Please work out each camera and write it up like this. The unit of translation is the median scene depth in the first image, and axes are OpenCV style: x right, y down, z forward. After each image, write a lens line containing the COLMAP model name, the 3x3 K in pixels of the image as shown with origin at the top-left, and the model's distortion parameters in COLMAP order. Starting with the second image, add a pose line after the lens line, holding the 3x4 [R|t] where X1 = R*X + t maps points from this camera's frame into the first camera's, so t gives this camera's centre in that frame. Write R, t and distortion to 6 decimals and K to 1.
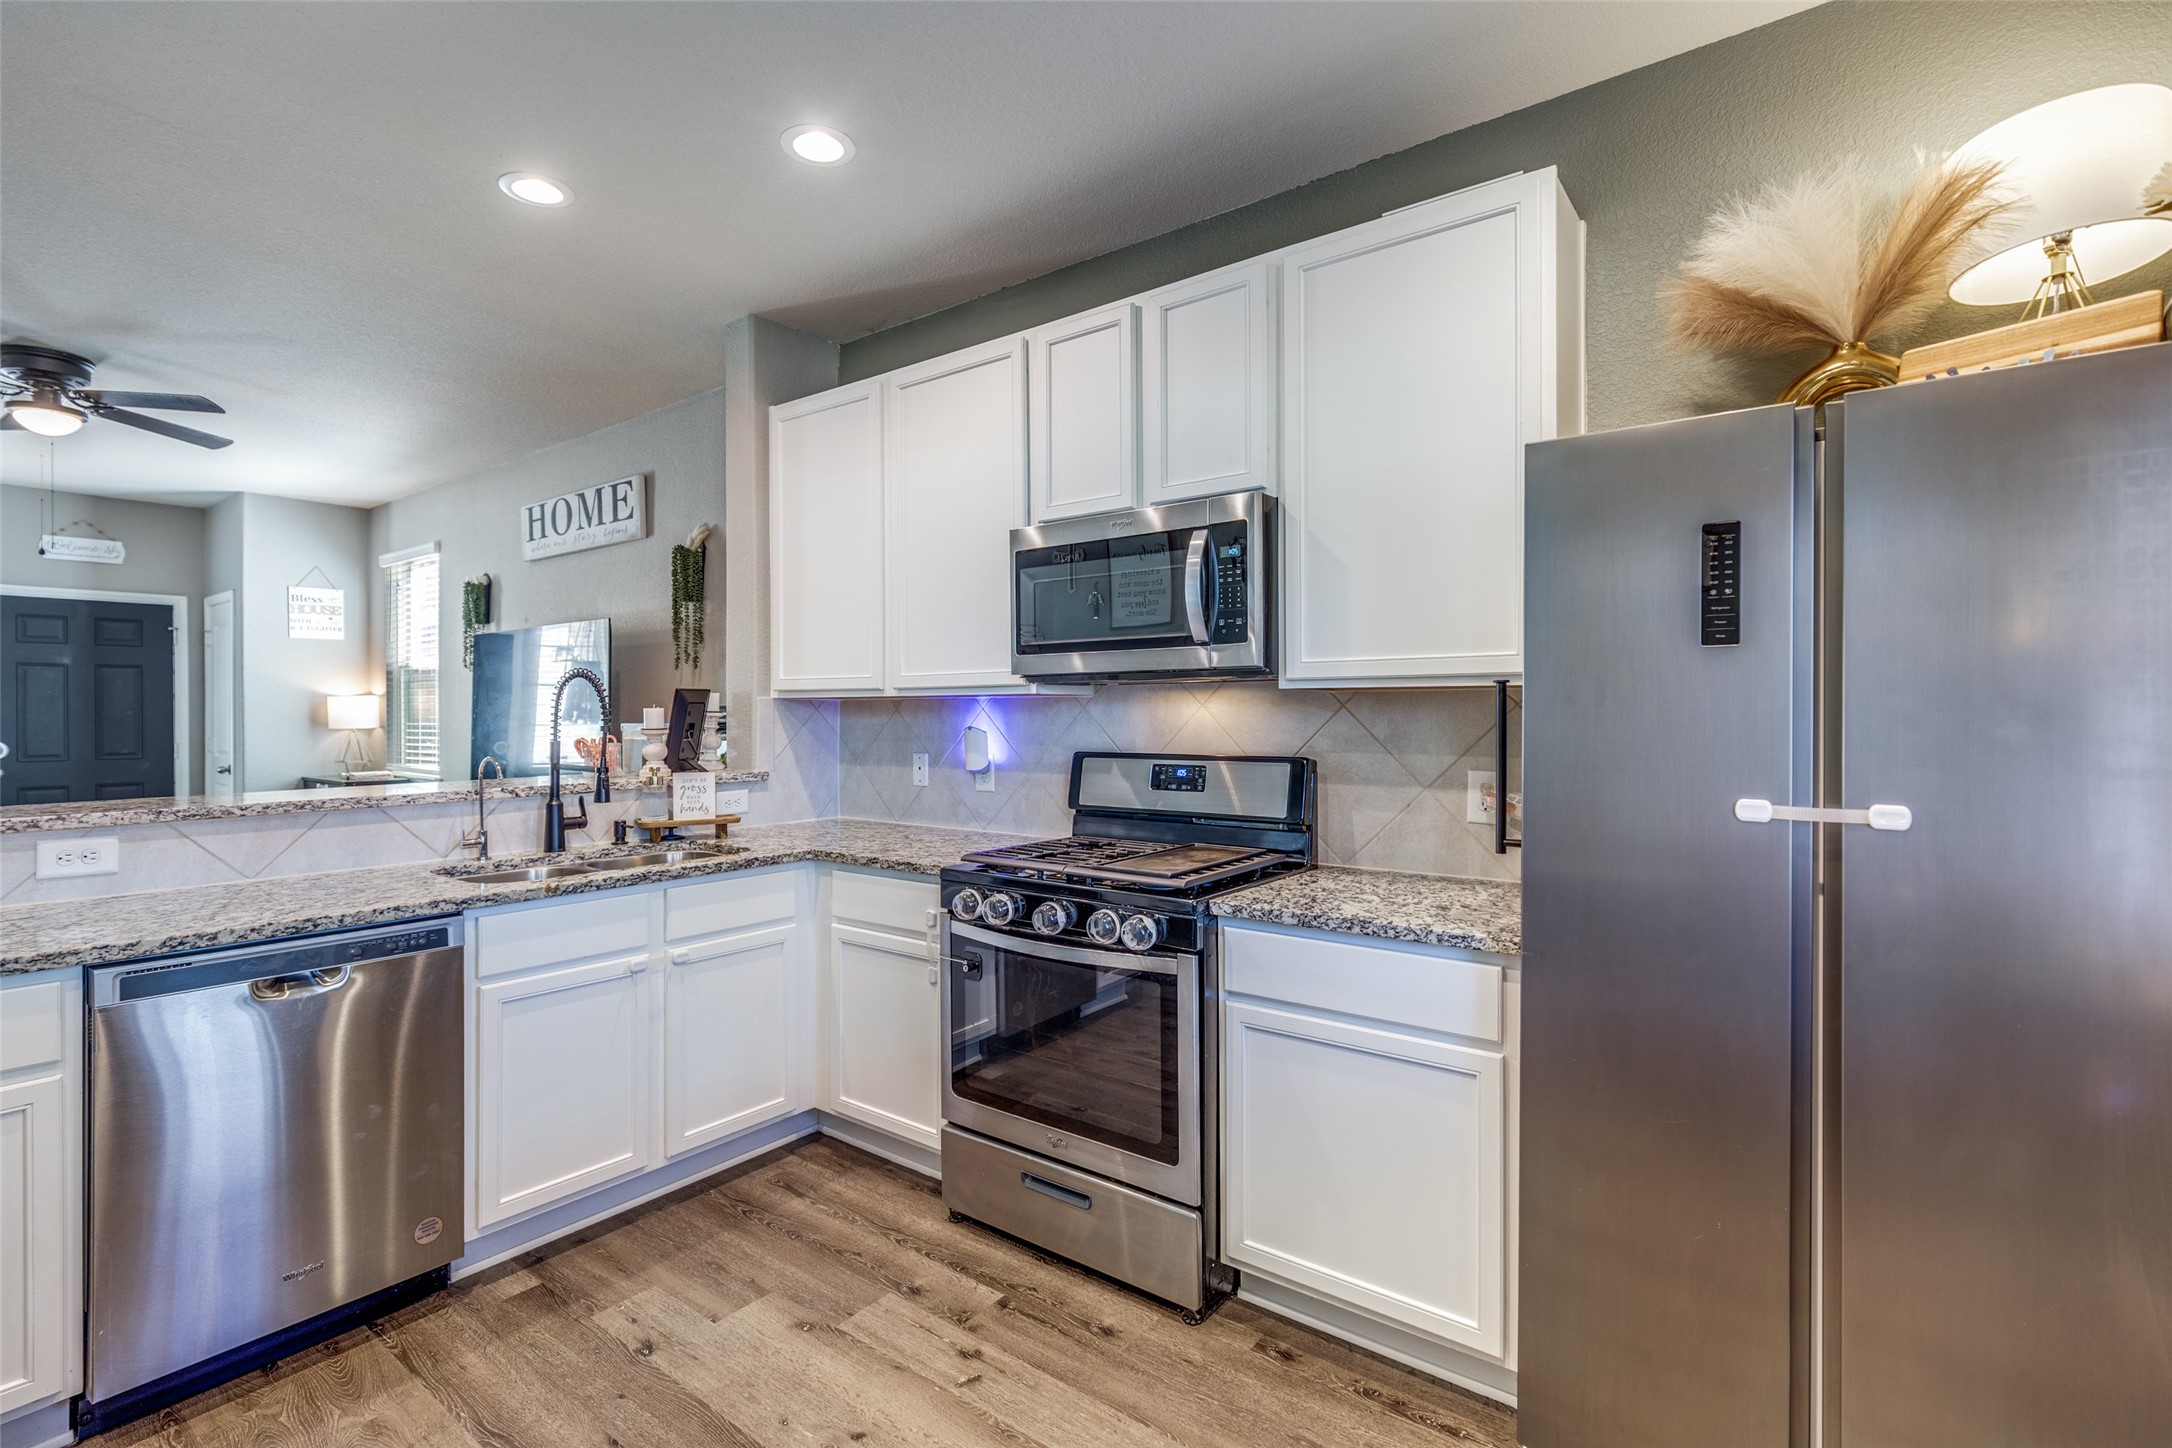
lens RADIAL K [[987.6, 0, 1077.4], [0, 987.6, 713.8], [0, 0, 1]] dist [0.000871, 0.000012]
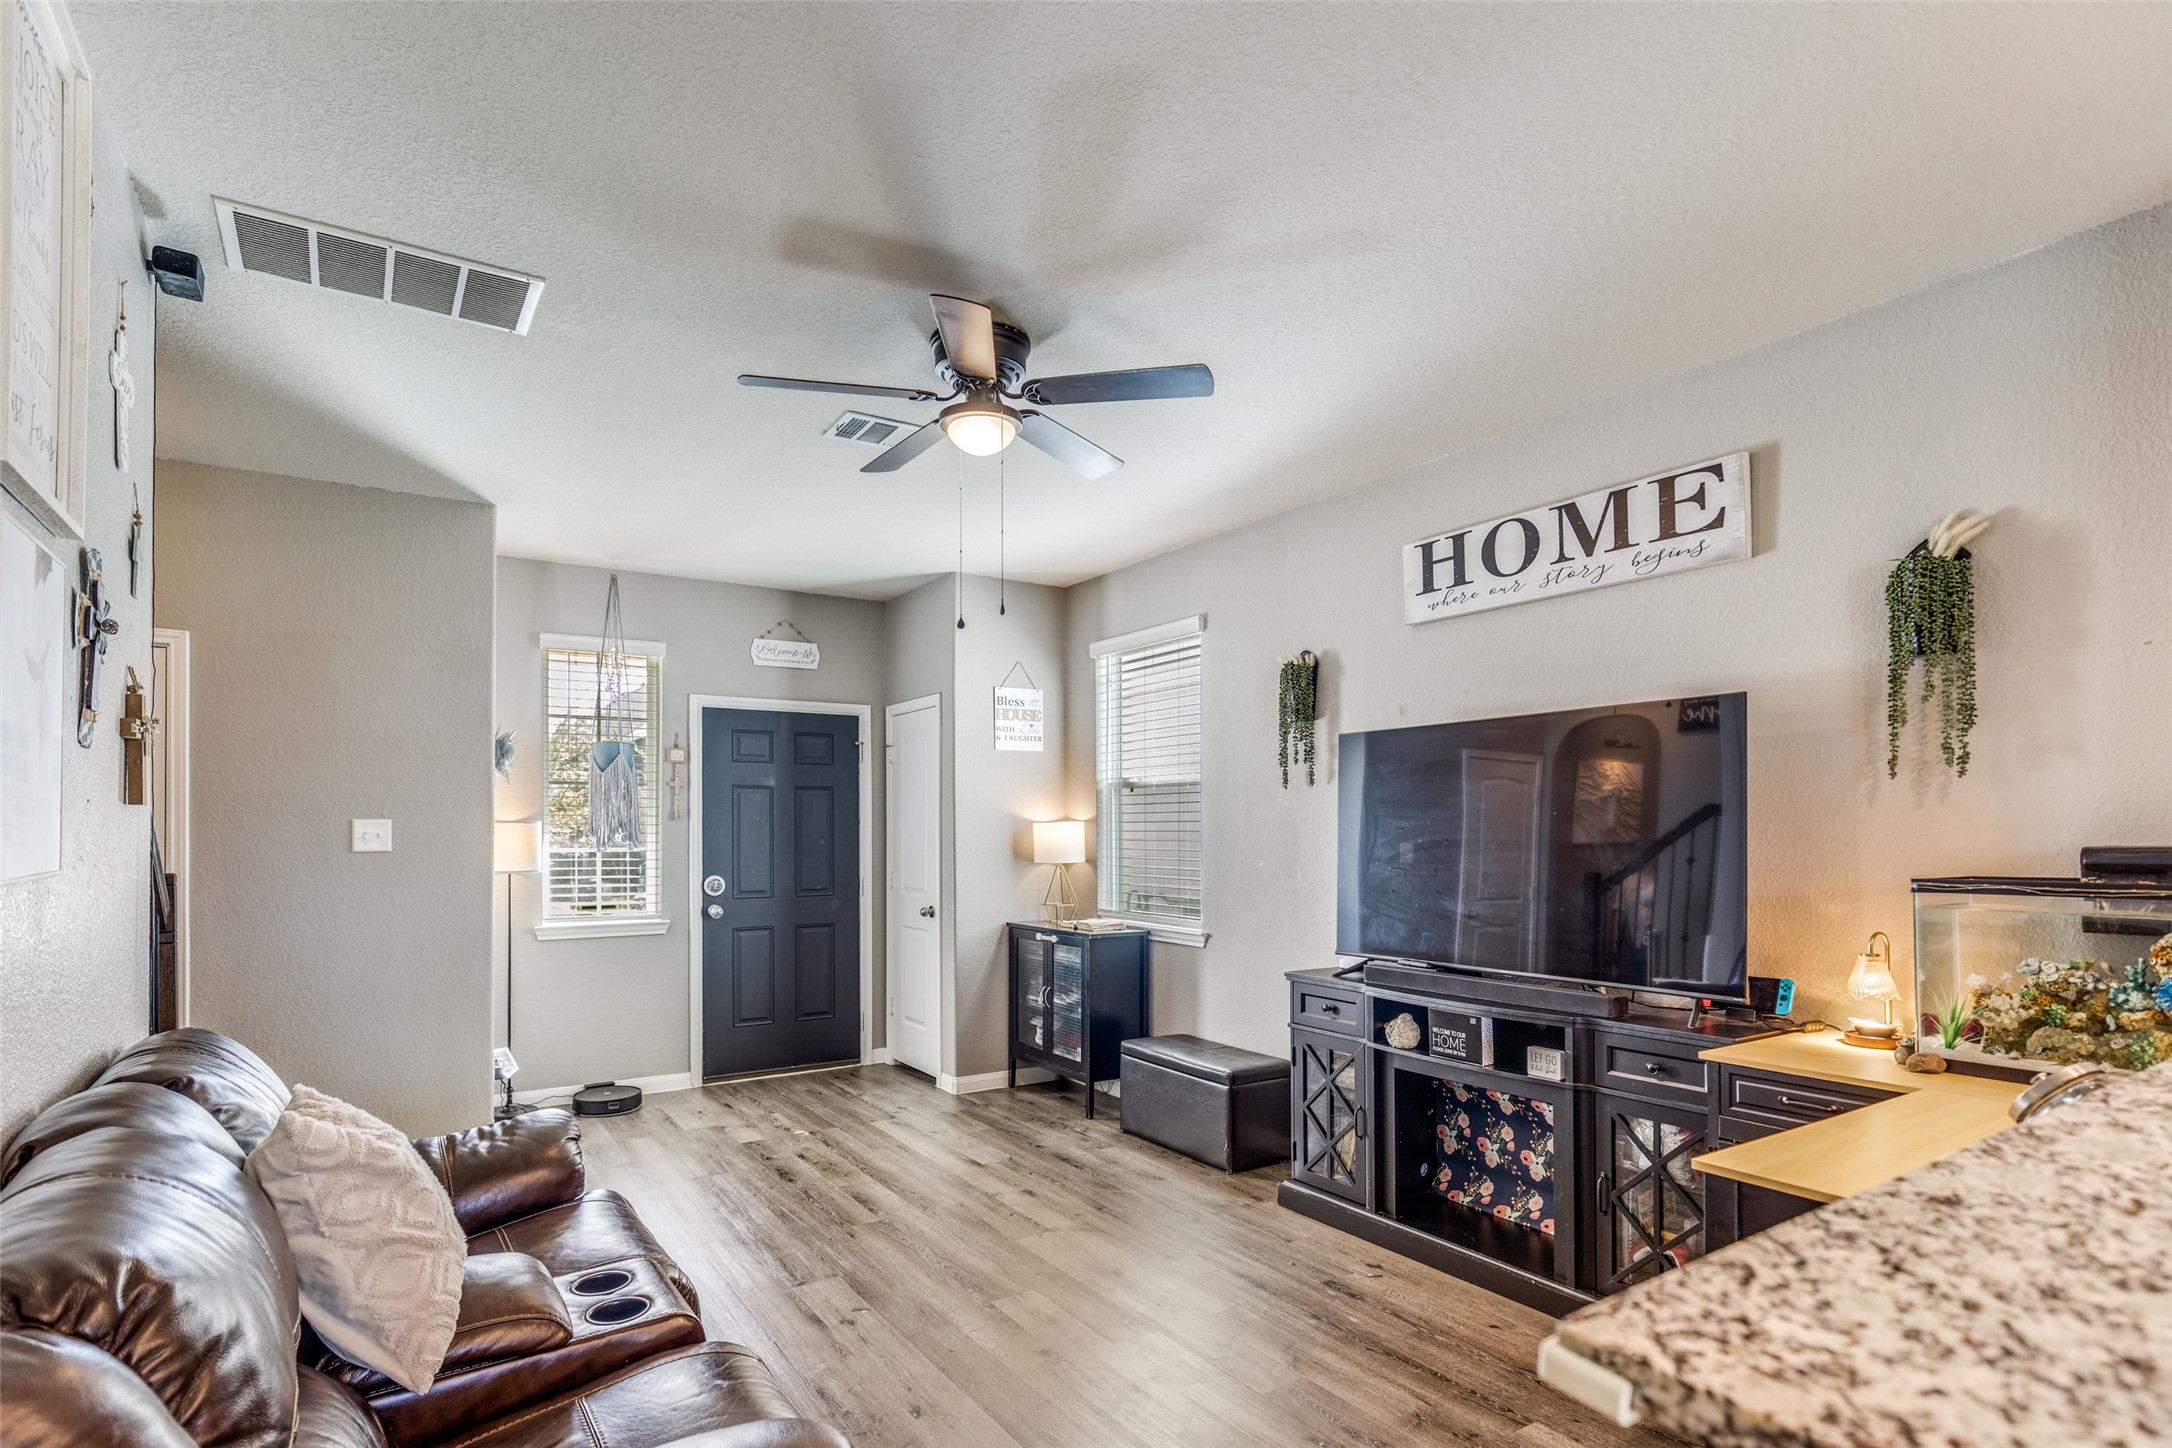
lens RADIAL K [[1107.9, 0, 1081.9], [0, 1107.9, 827.5], [0, 0, 1]] dist [-0.001891, 0.001528]
pose [[0.939792, -0.000075, -0.341746, -0.801118], [-0.002145, 0.999979, -0.006119, -0.016371], [0.341739, 0.006484, 0.939772, 0.331660]]
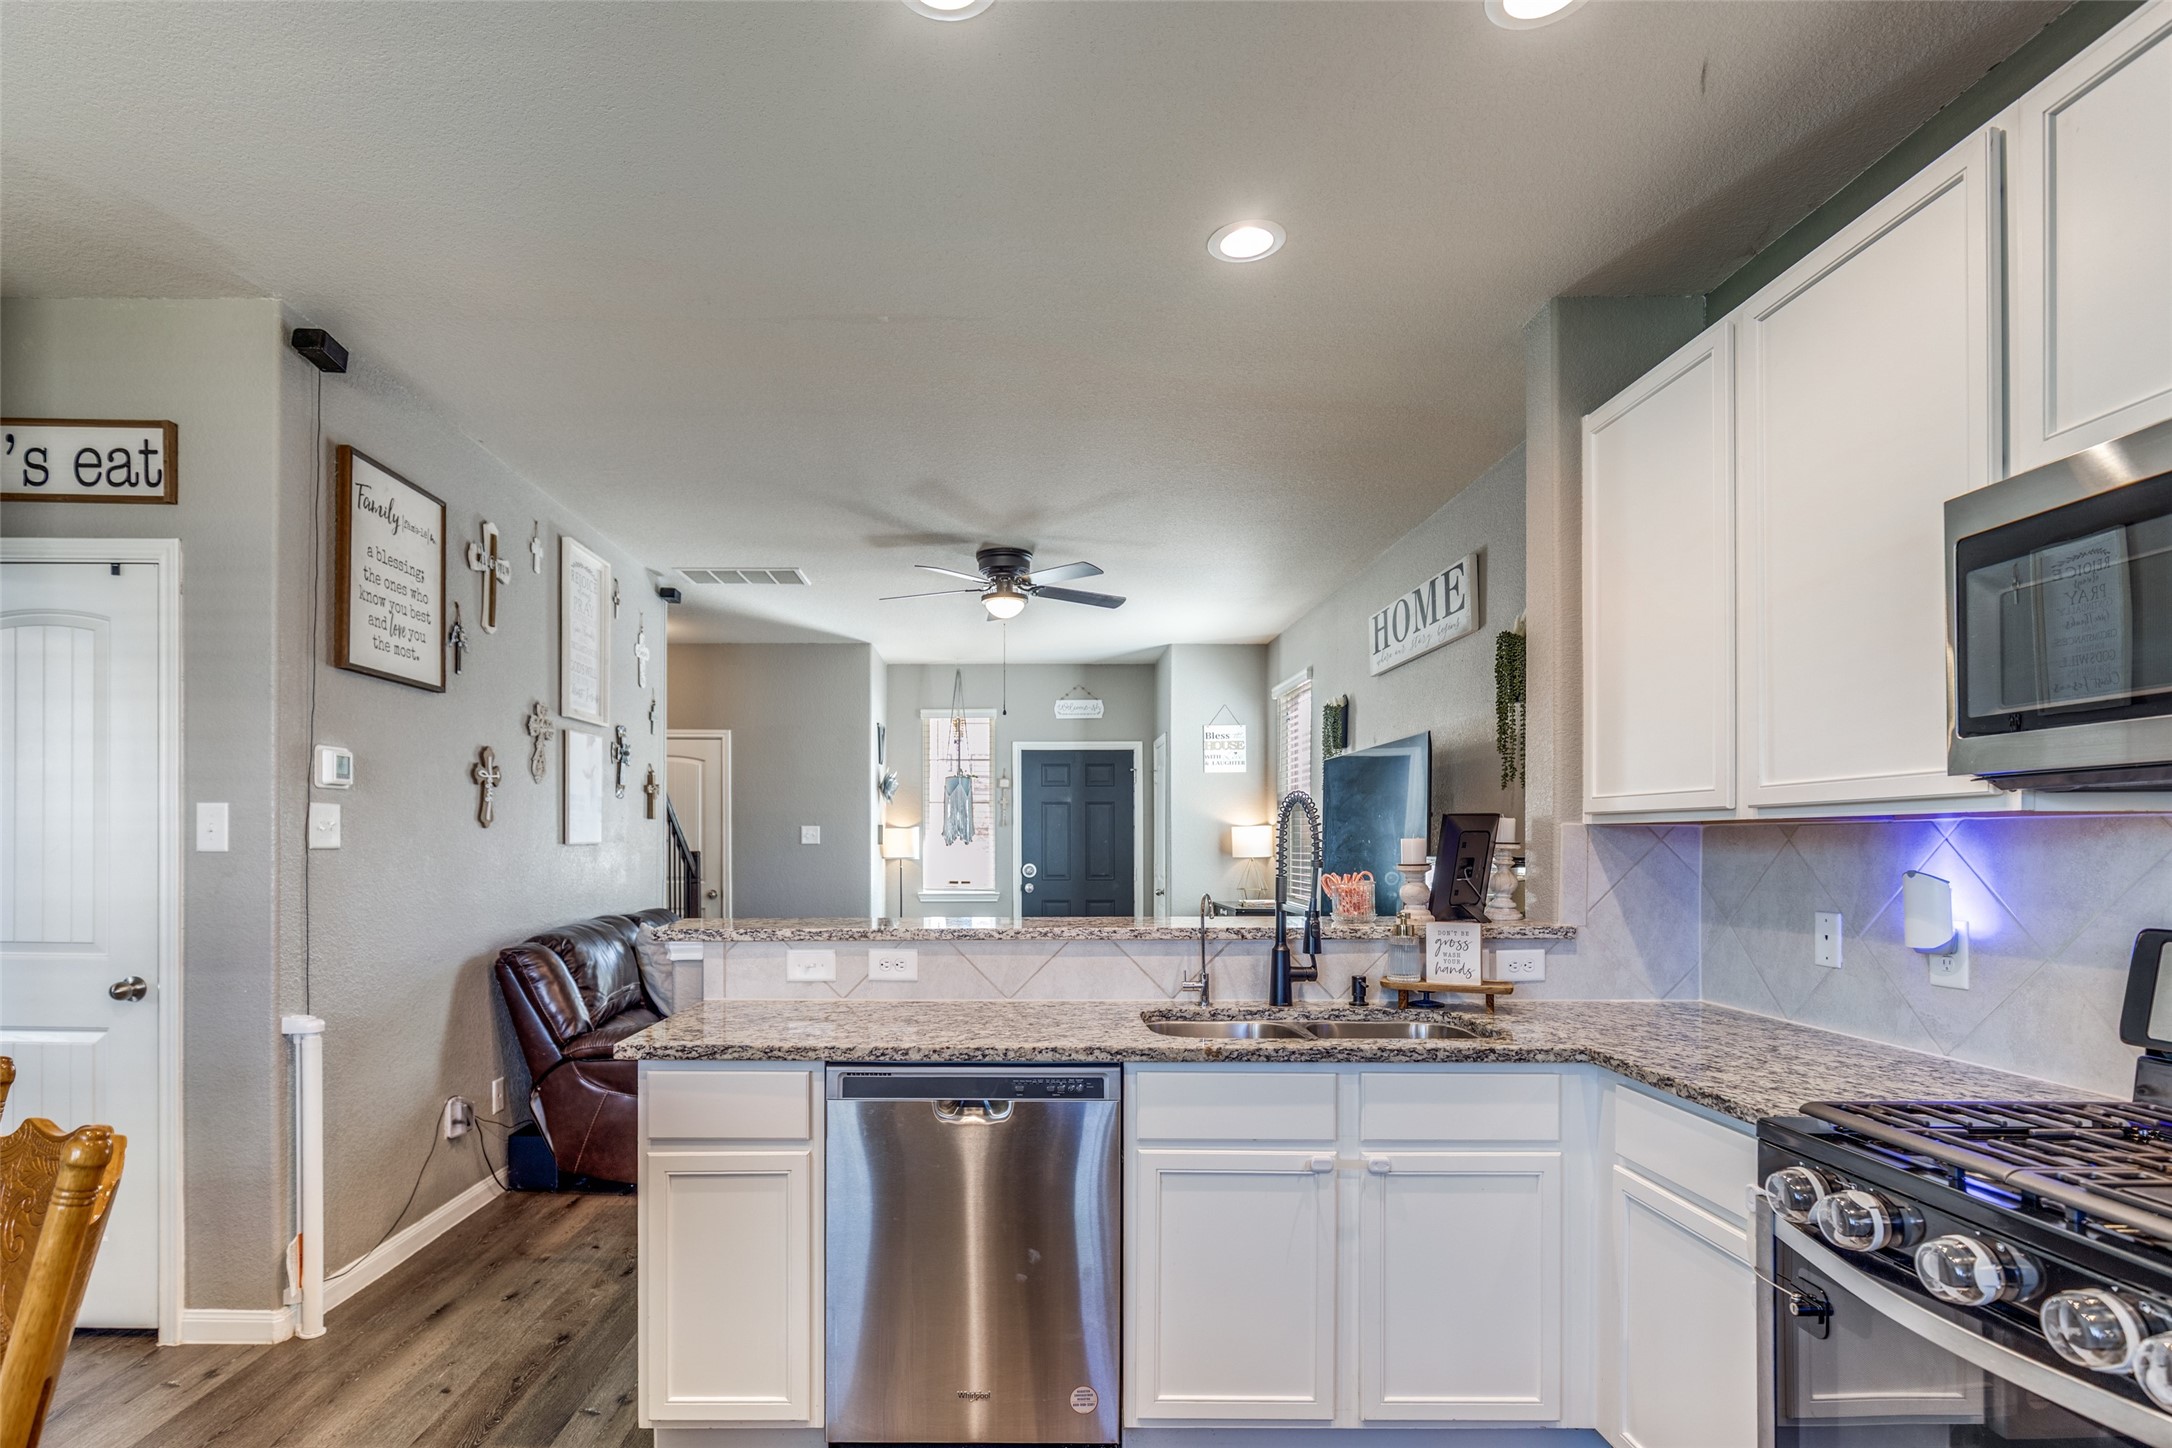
lens RADIAL K [[1107.9, 0, 1019.9], [0, 1107.9, 837.0], [0, 0, 1]] dist [-0.001891, 0.001528]
pose [[0.607847, -0.000701, -0.794054, 0.082003], [-0.004214, 0.999983, -0.004109, -0.001689], [0.794043, 0.005844, 0.607833, 0.195466]]
